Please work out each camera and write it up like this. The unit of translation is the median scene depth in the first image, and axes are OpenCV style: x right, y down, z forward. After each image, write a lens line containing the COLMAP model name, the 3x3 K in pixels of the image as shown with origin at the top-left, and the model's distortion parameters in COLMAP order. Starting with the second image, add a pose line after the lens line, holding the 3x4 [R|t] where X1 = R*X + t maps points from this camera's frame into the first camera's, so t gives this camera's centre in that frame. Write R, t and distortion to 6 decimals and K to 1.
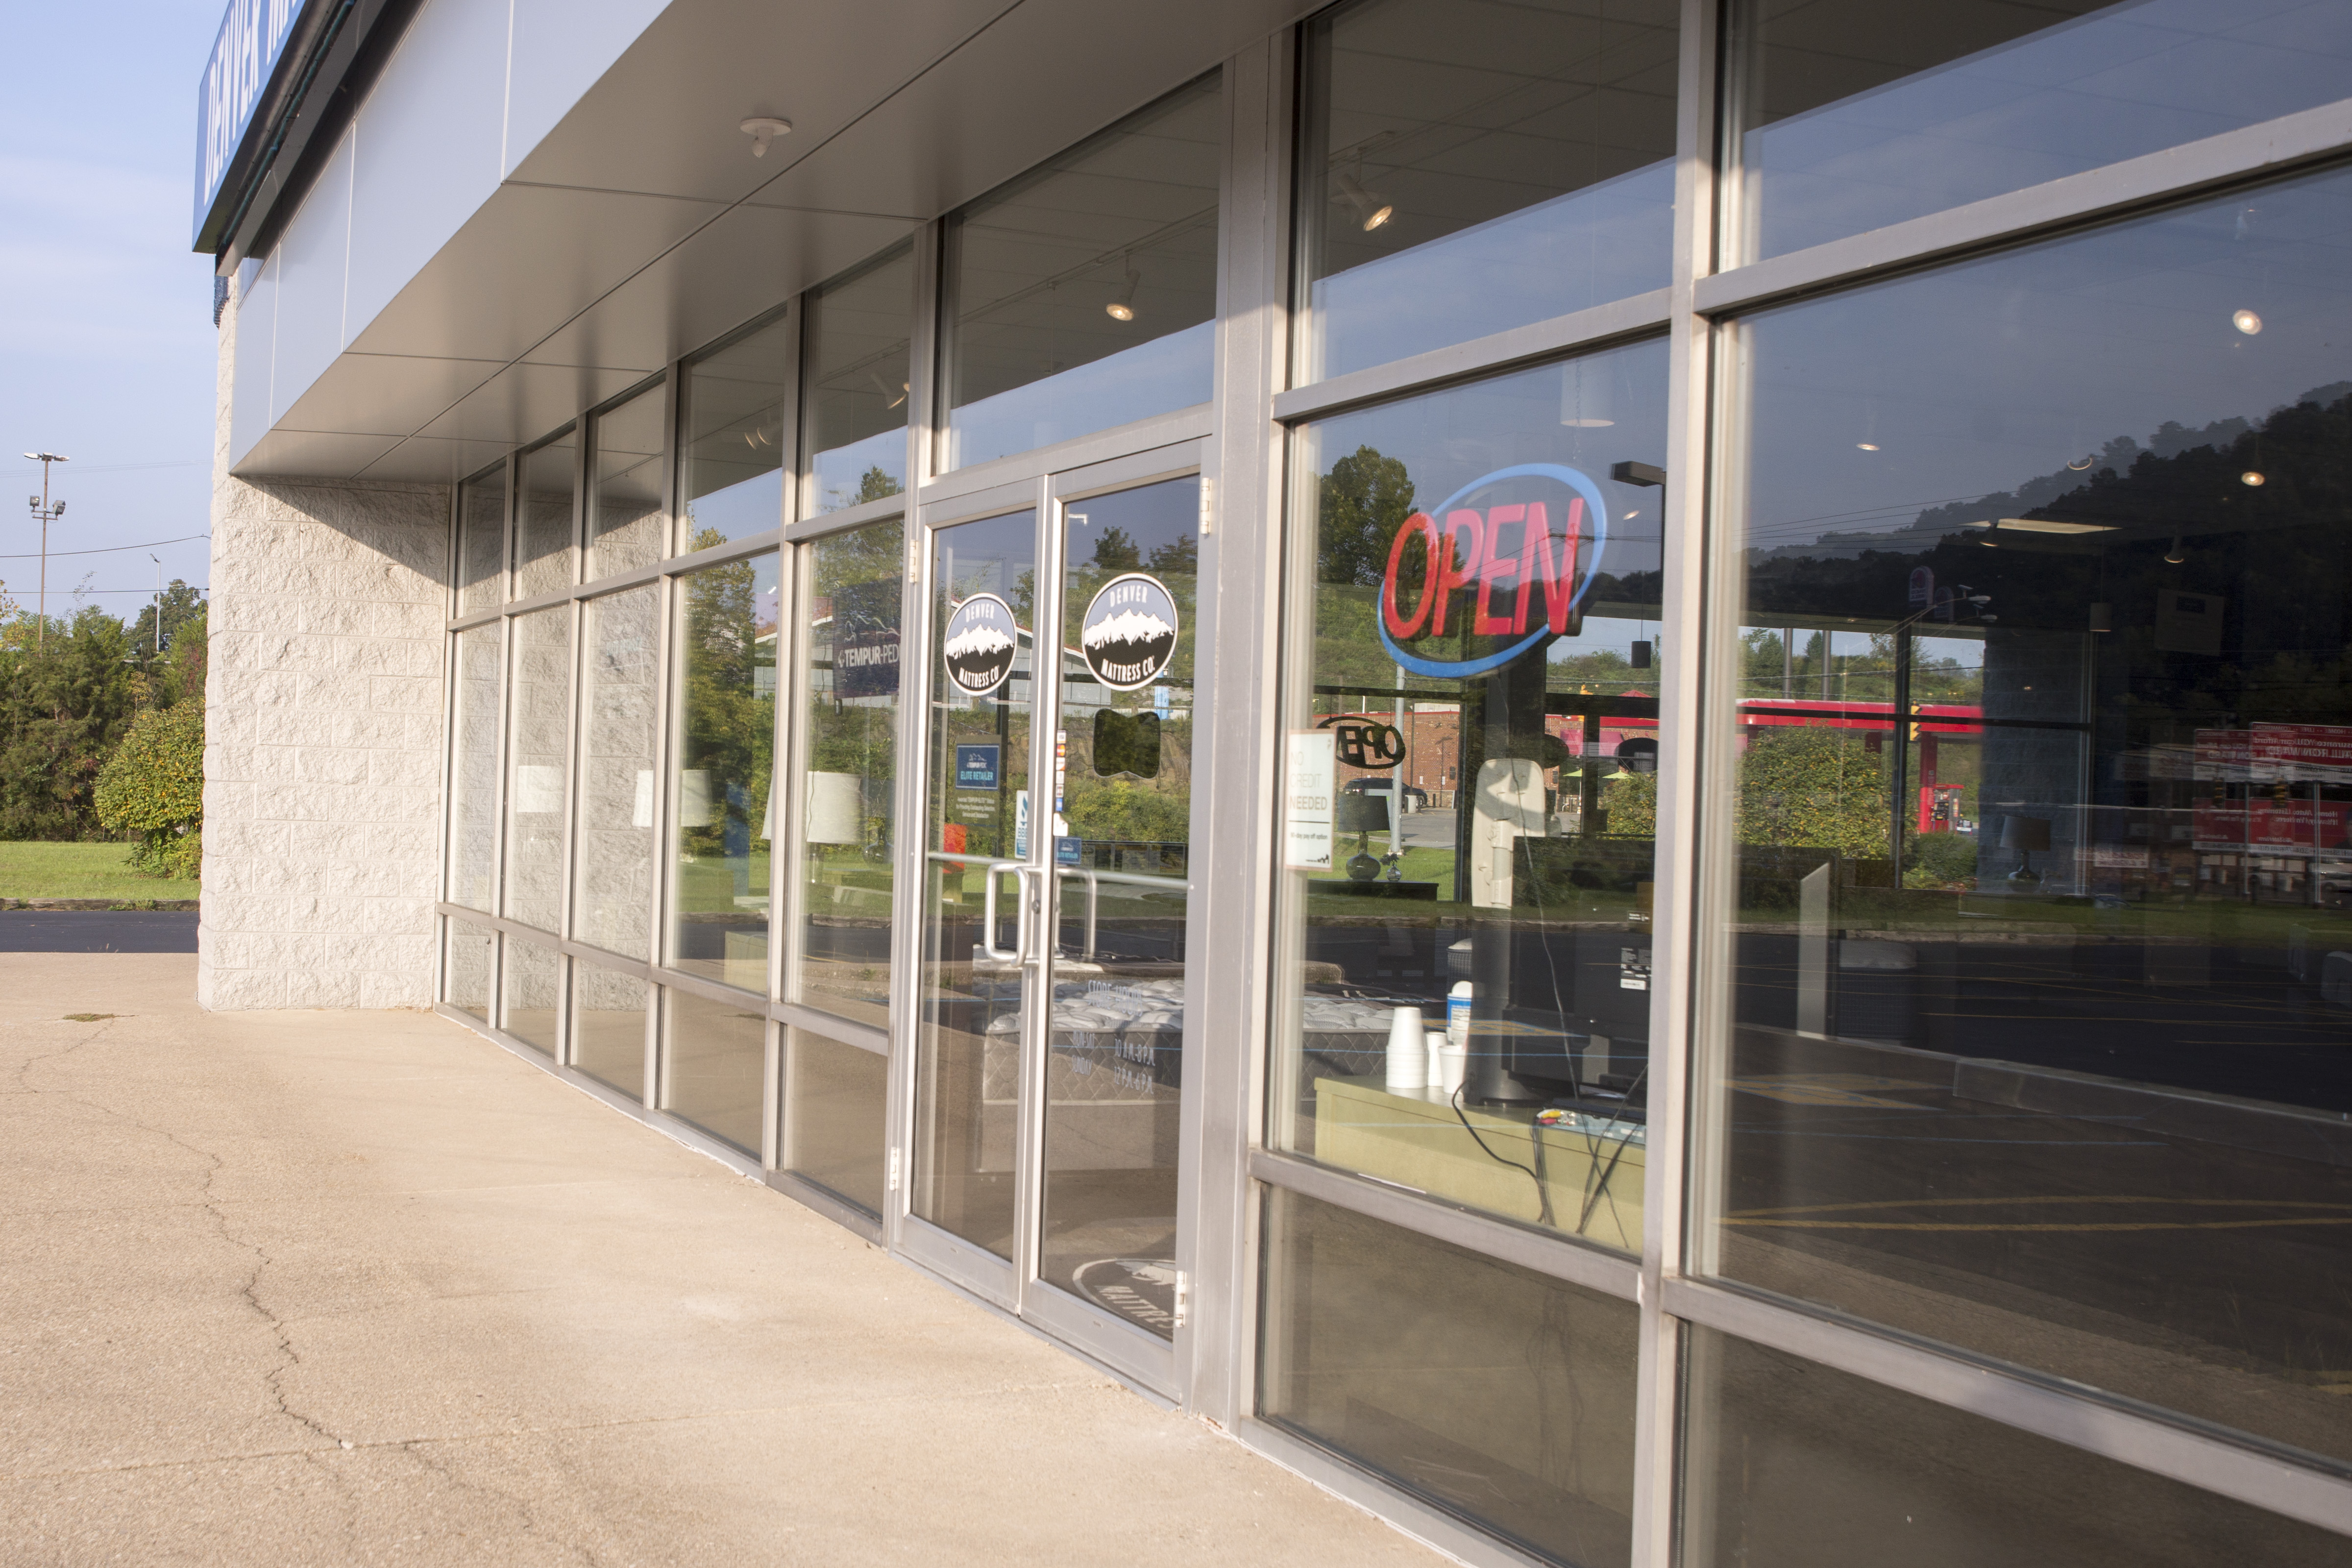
lens RADIAL K [[2339.9, 0, 1176.0], [0, 2339.9, 784.0], [0, 0, 1]] dist [0.001671, -0.003083]
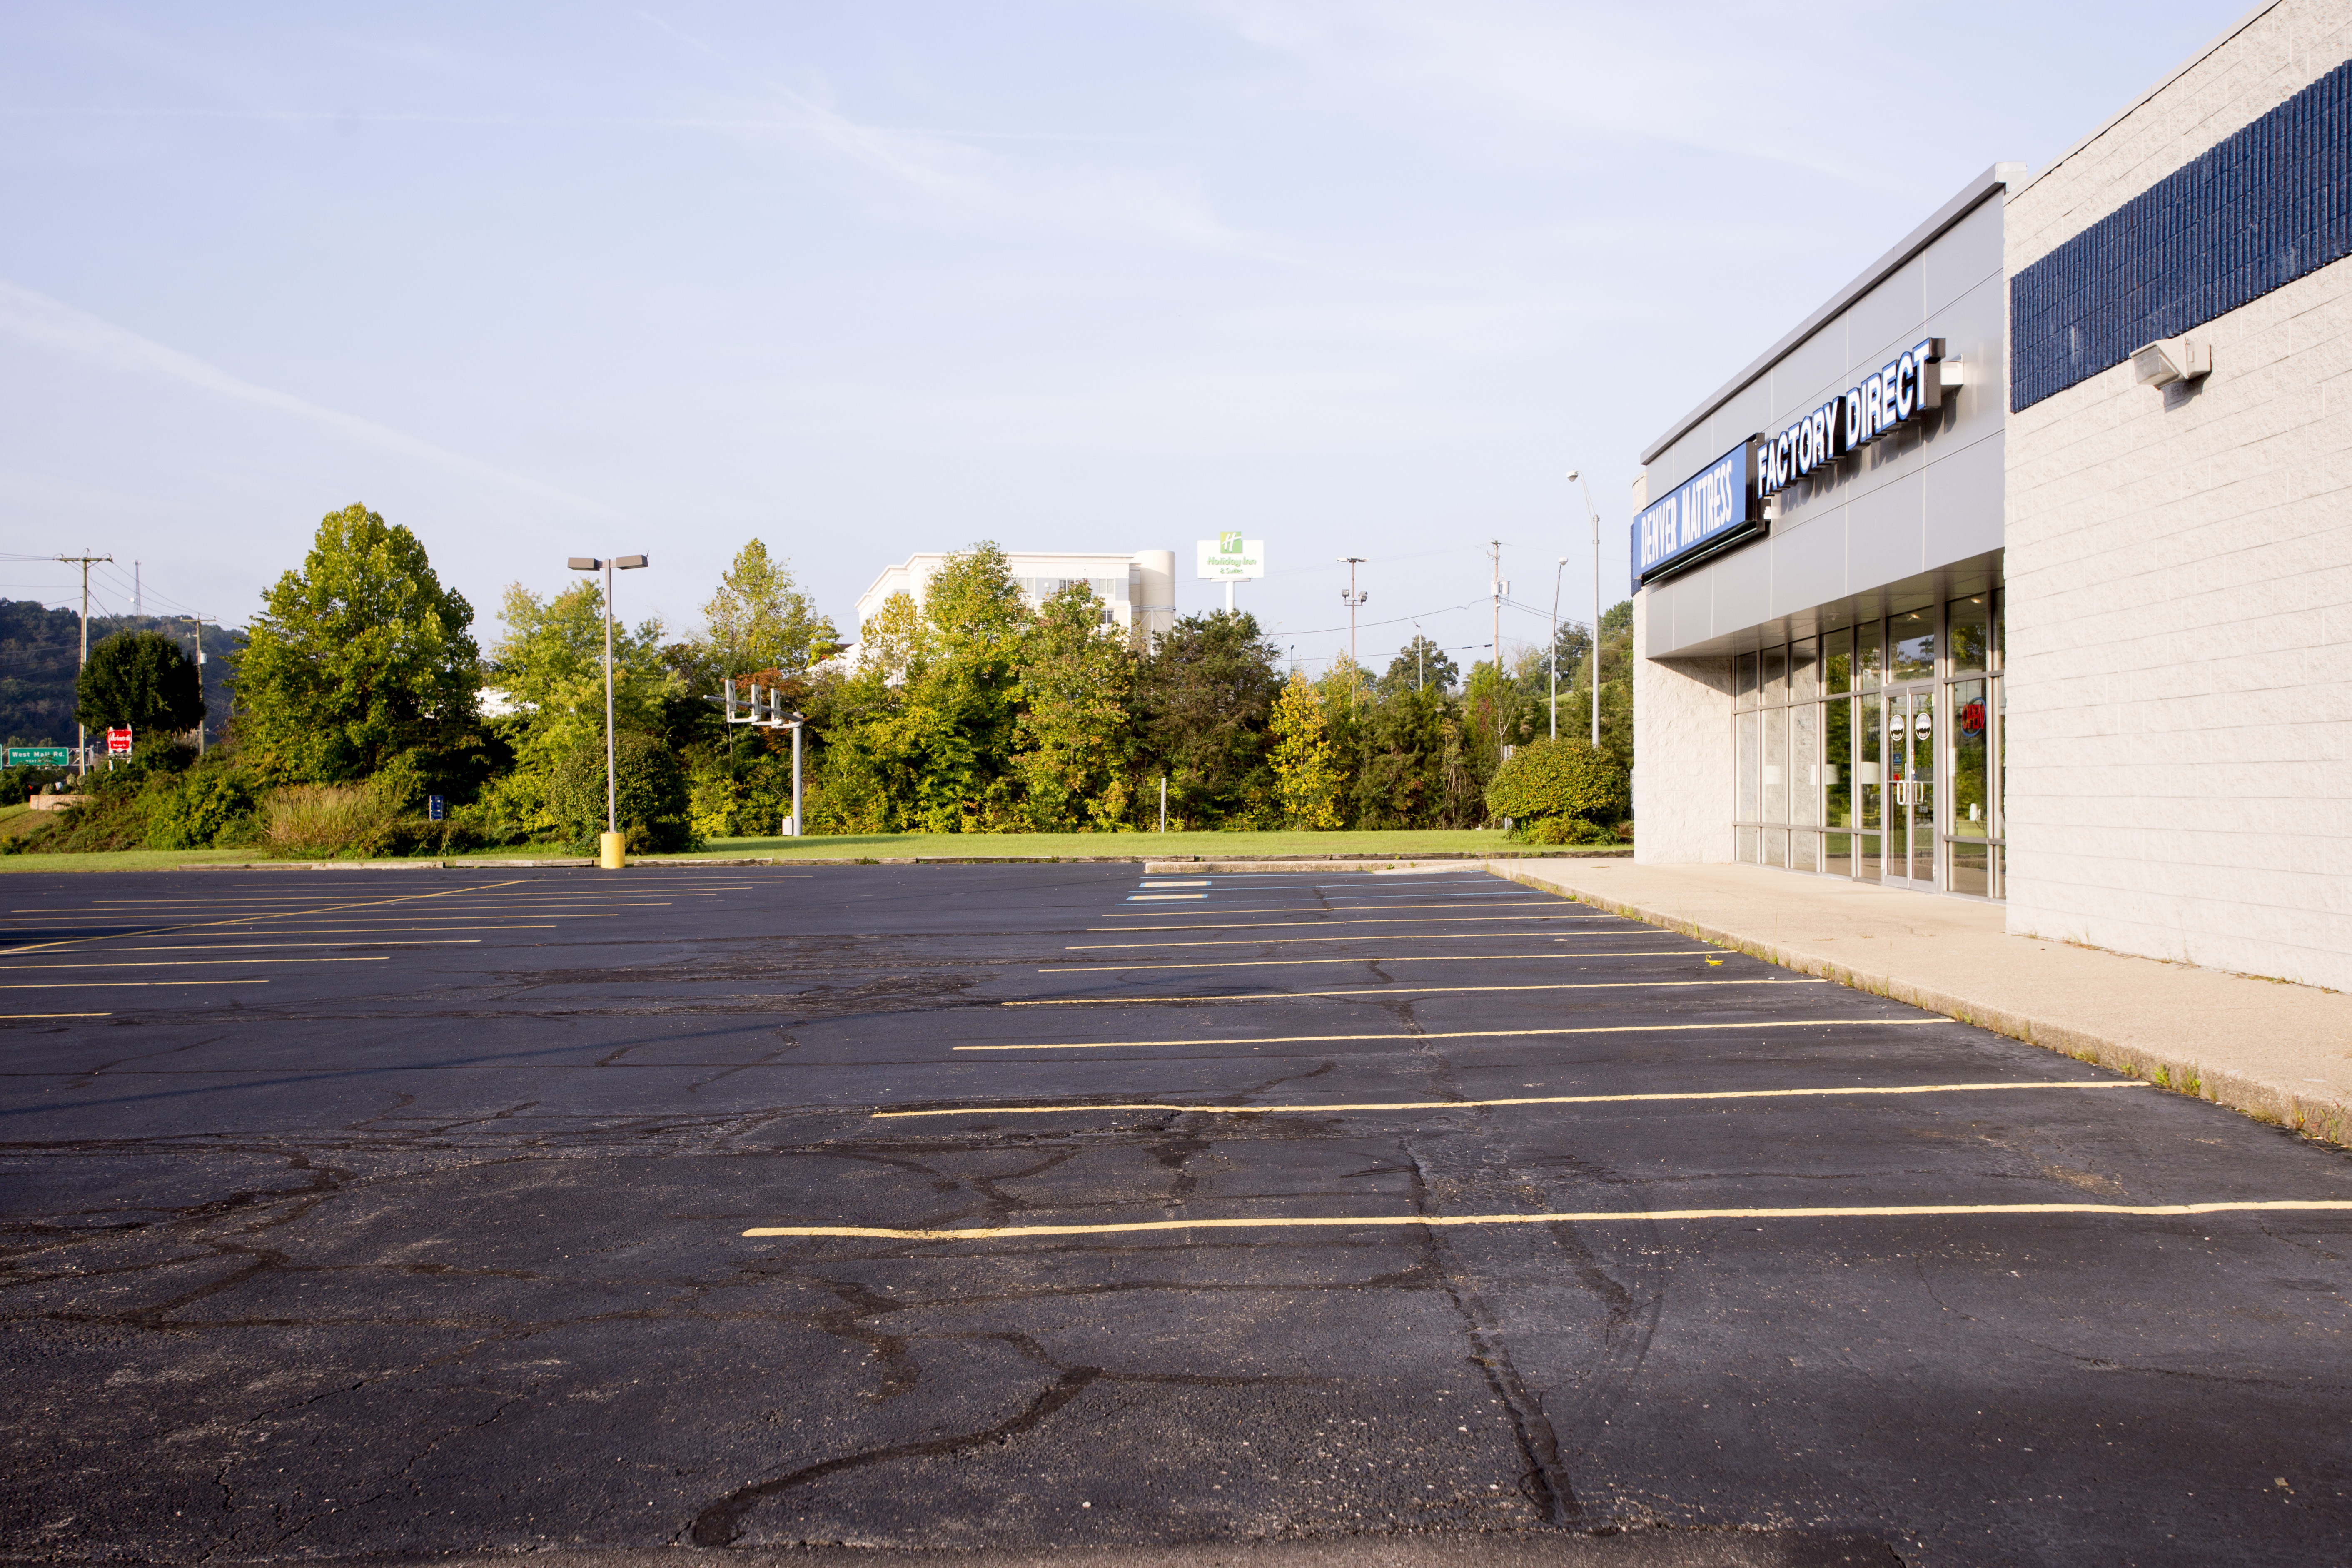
lens RADIAL K [[2266.8, 0, 1176.0], [0, 2266.8, 784.0], [0, 0, 1]] dist [-0.004858, -0.003142]
pose [[0.878648, -0.035268, -0.476165, 0.324749], [0.032960, 0.999369, -0.013201, 0.022885], [0.476331, -0.004096, 0.879257, -1.441038]]
